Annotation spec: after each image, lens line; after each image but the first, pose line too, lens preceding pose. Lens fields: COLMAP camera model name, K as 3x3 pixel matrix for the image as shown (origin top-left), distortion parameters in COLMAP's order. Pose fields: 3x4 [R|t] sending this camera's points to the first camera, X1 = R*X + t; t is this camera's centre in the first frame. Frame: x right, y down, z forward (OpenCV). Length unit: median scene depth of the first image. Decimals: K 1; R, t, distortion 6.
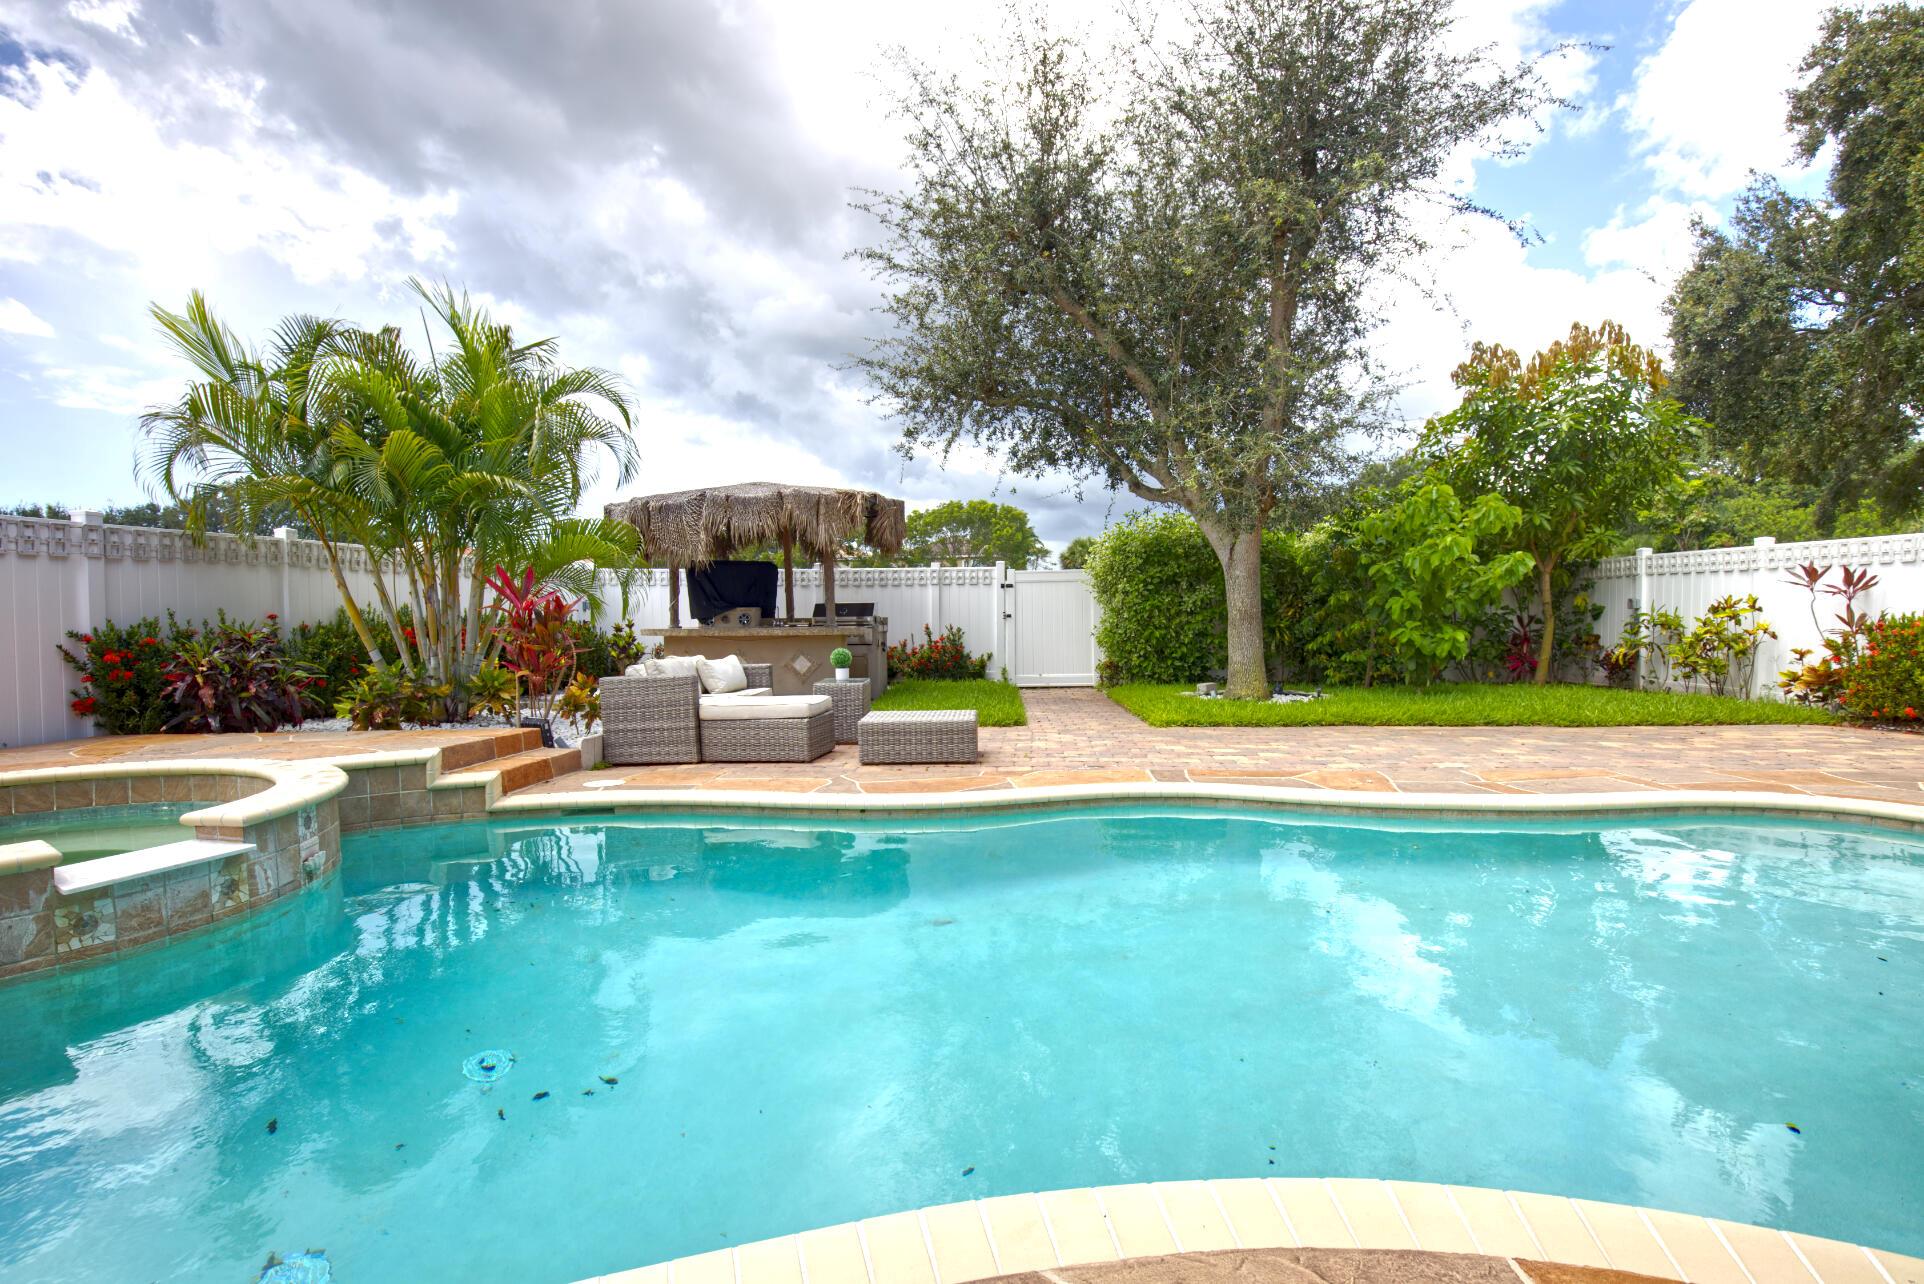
lens RADIAL K [[948.7, 0, 962.4], [0, 948.7, 617.7], [0, 0, 1]] dist [-0.000261, -0.000051]
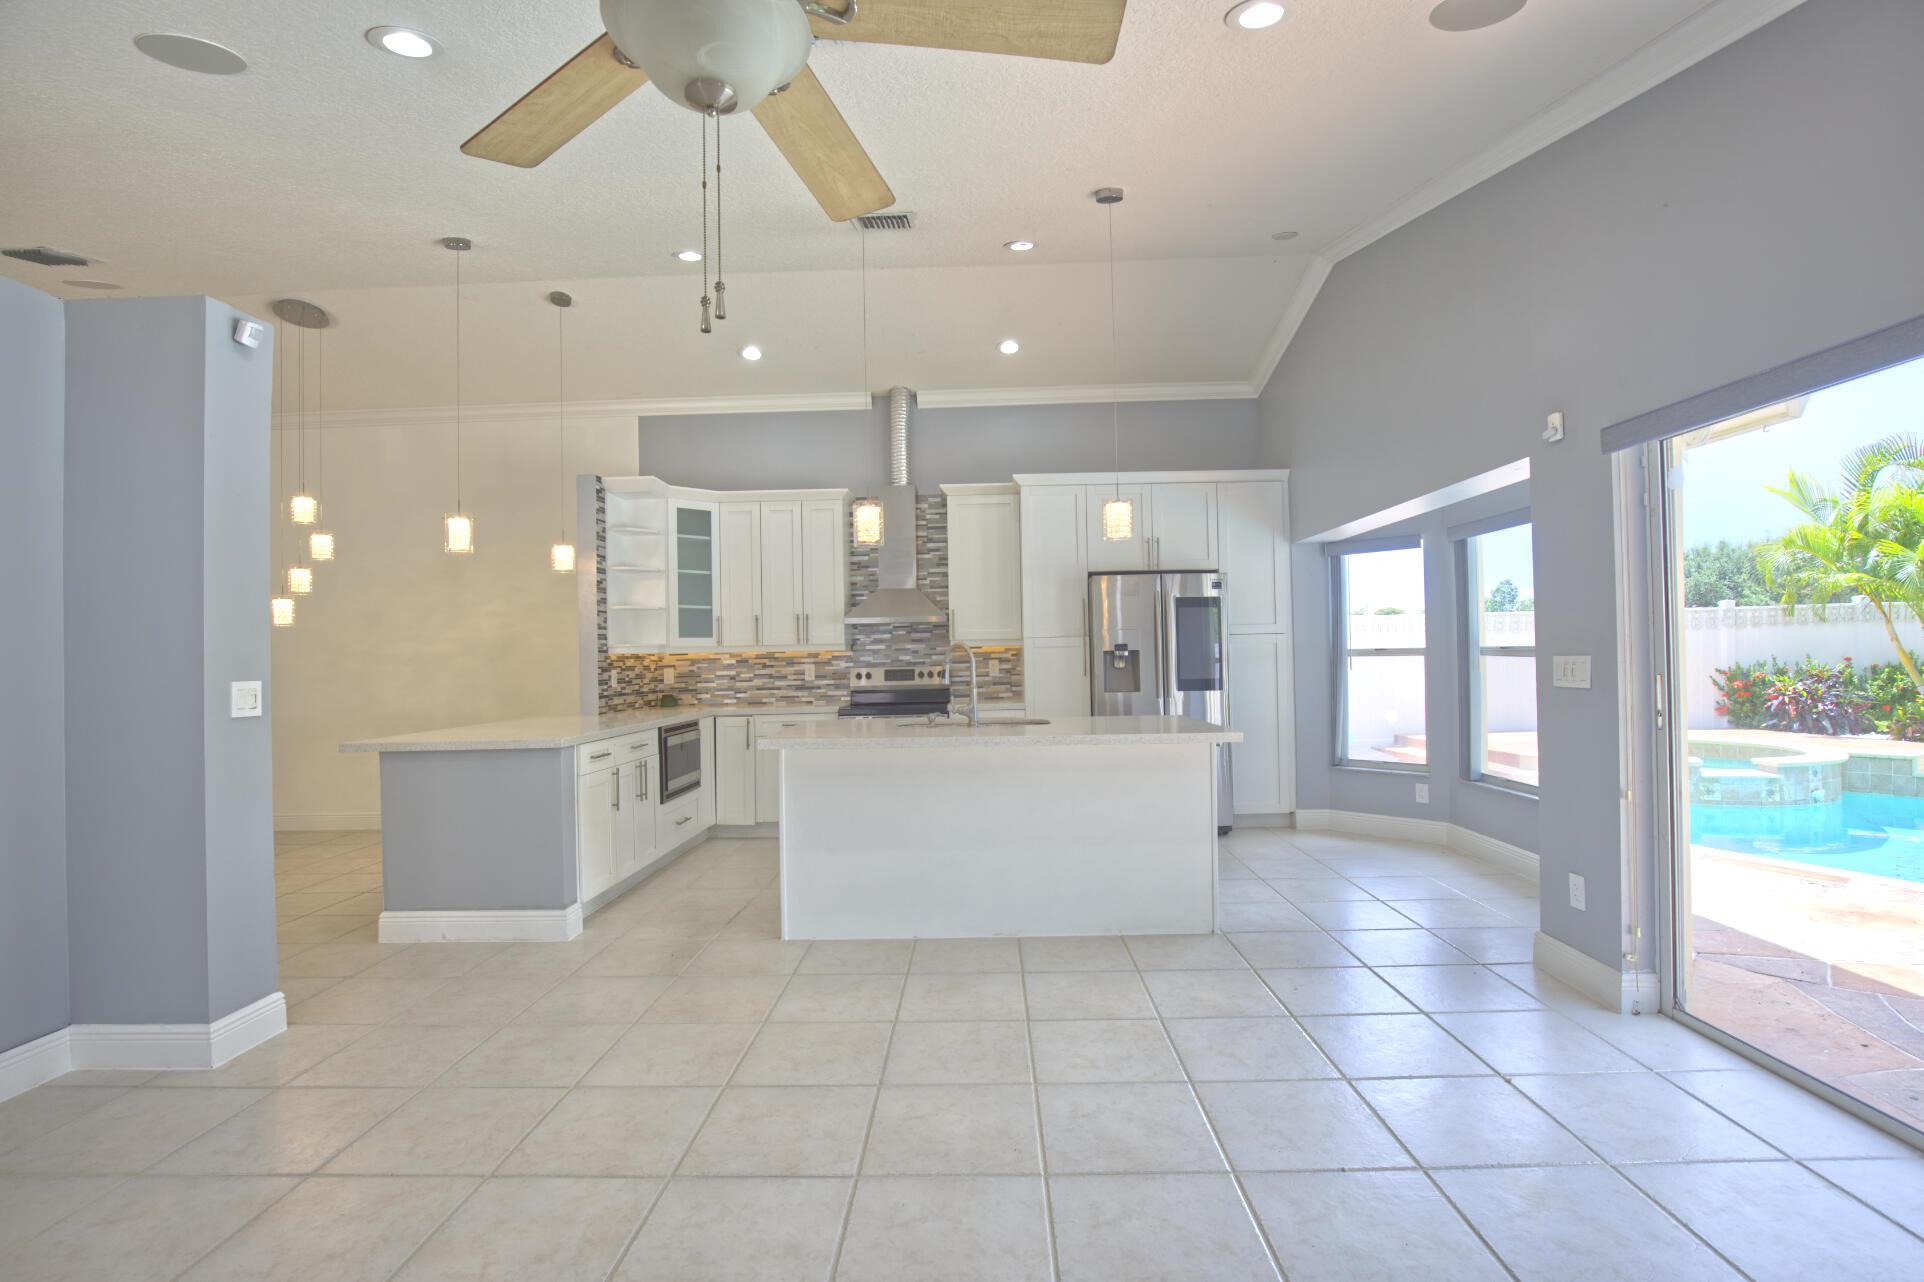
lens RADIAL K [[876.9, 0, 967.6], [0, 876.9, 645.1], [0, 0, 1]] dist [-0.034344, 0.009609]
pose [[0.082898, 0.001029, -0.996557, 0.579235], [0.011133, 0.999936, 0.001959, -0.049593], [0.996496, -0.011257, 0.082881, -0.564143]]
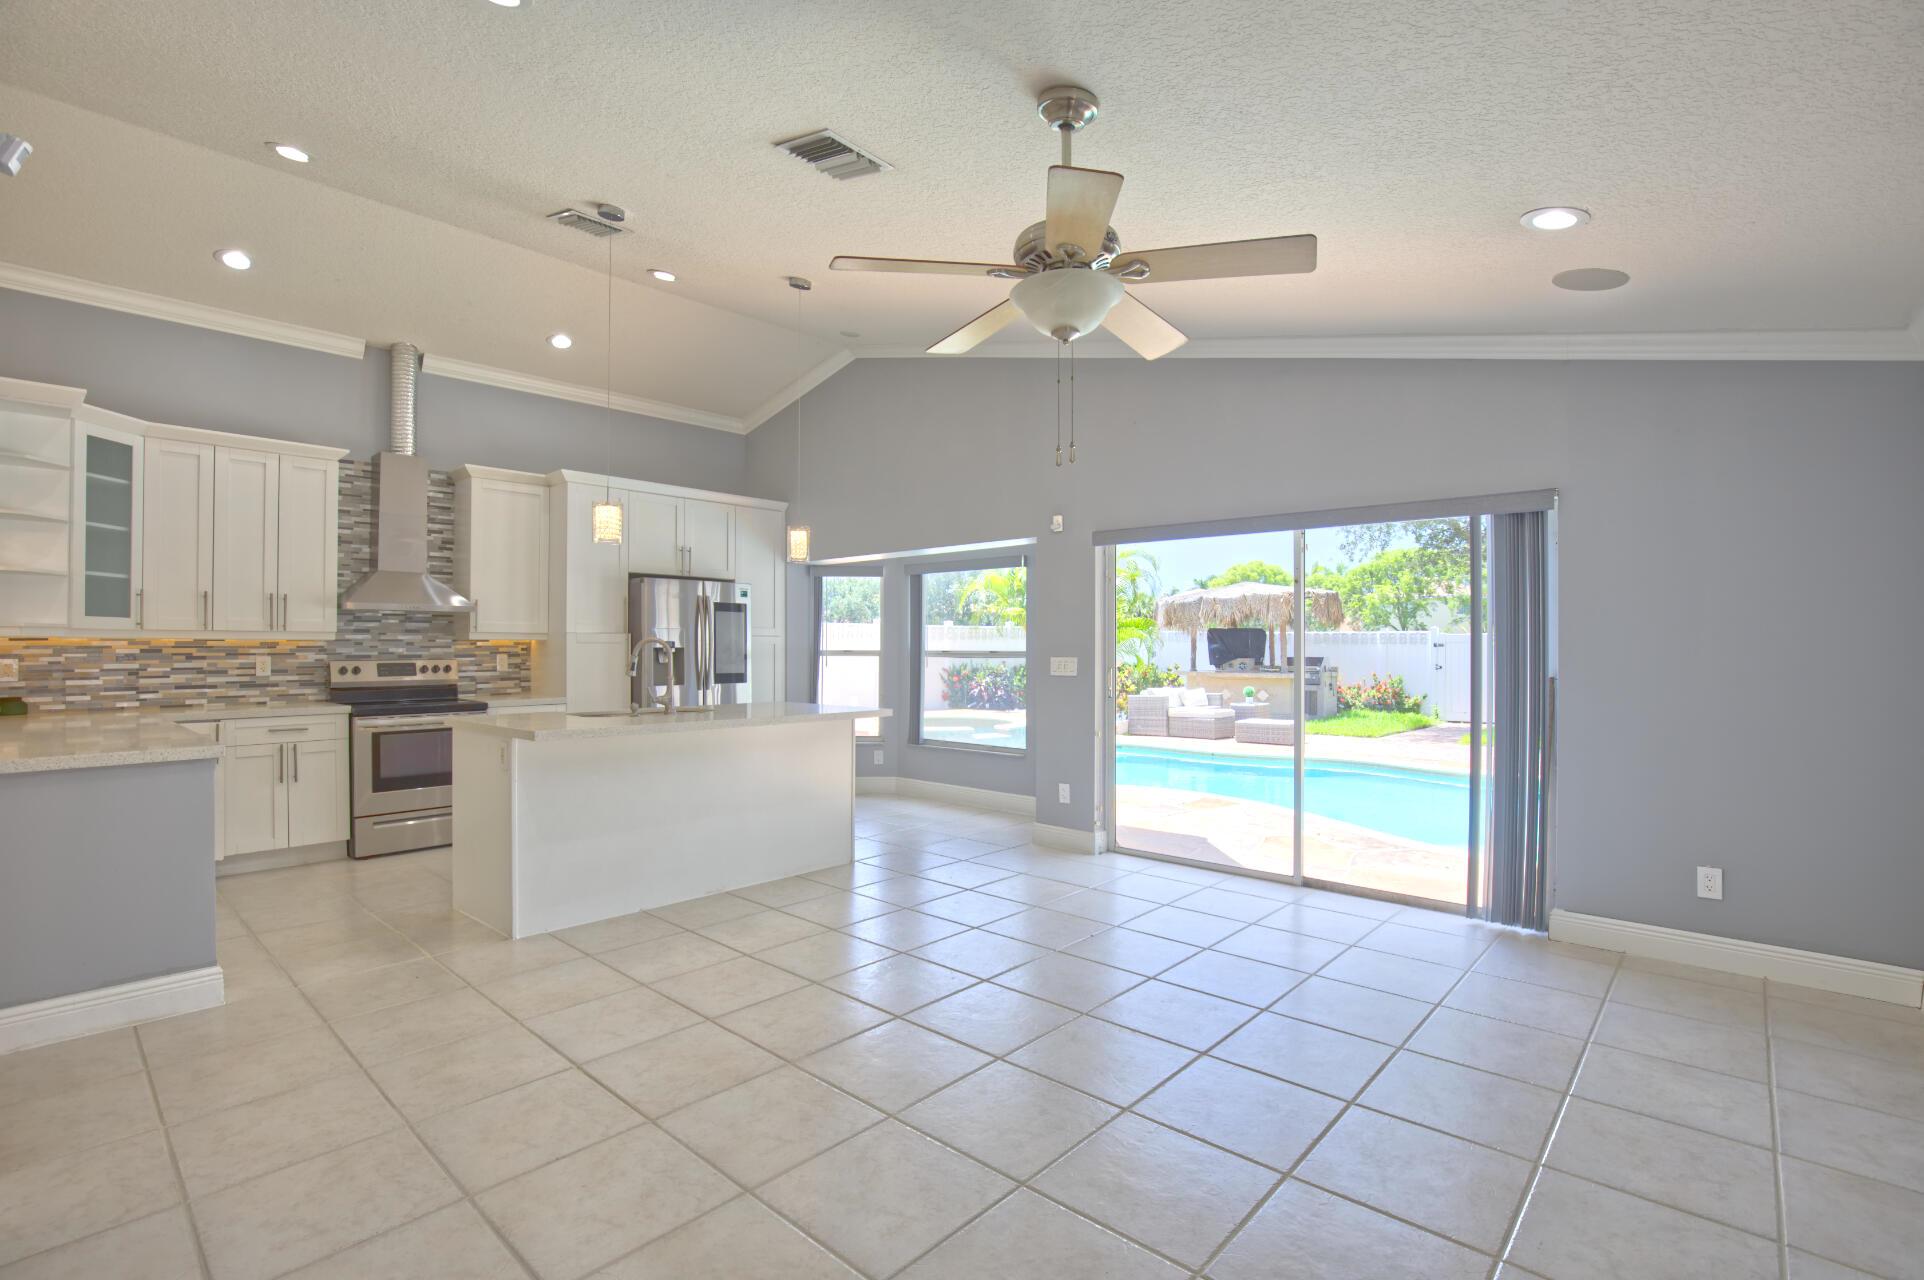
lens RADIAL K [[881.5, 0, 962.0], [0, 881.5, 640.0], [0, 0, 1]] dist [-0.020323, 0.000258]
pose [[0.800434, 0.010557, -0.599328, 0.558763], [-0.017774, 0.999823, -0.006128, -0.048728], [0.599158, 0.015558, 0.800480, -0.915790]]
